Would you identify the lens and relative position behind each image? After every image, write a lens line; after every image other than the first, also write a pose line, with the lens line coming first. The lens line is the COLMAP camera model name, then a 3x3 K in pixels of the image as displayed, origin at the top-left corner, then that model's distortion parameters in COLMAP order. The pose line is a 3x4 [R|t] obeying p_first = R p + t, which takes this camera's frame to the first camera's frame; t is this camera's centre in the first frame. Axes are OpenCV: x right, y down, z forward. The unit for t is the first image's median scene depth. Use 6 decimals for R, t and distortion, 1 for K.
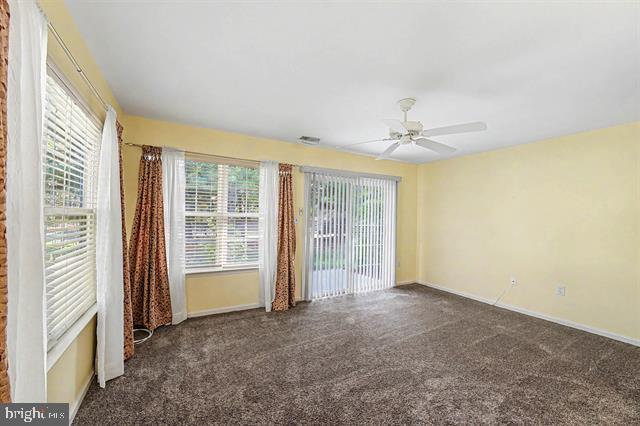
lens RADIAL K [[252.2, 0, 321.4], [0, 252.2, 218.4], [0, 0, 1]] dist [-0.009977, 0.000808]
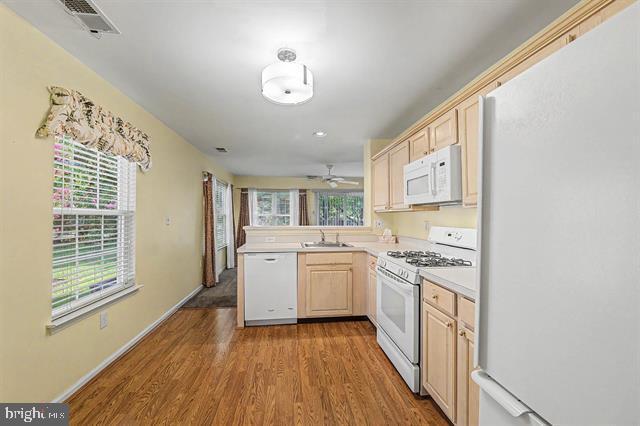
lens RADIAL K [[252.2, 0, 318.0], [0, 252.2, 213.5], [0, 0, 1]] dist [-0.009977, 0.000808]
pose [[0.919192, -0.020367, -0.393282, 0.759071], [0.014825, 0.999743, -0.017125, 0.009713], [0.393530, 0.009911, 0.919258, -0.780598]]
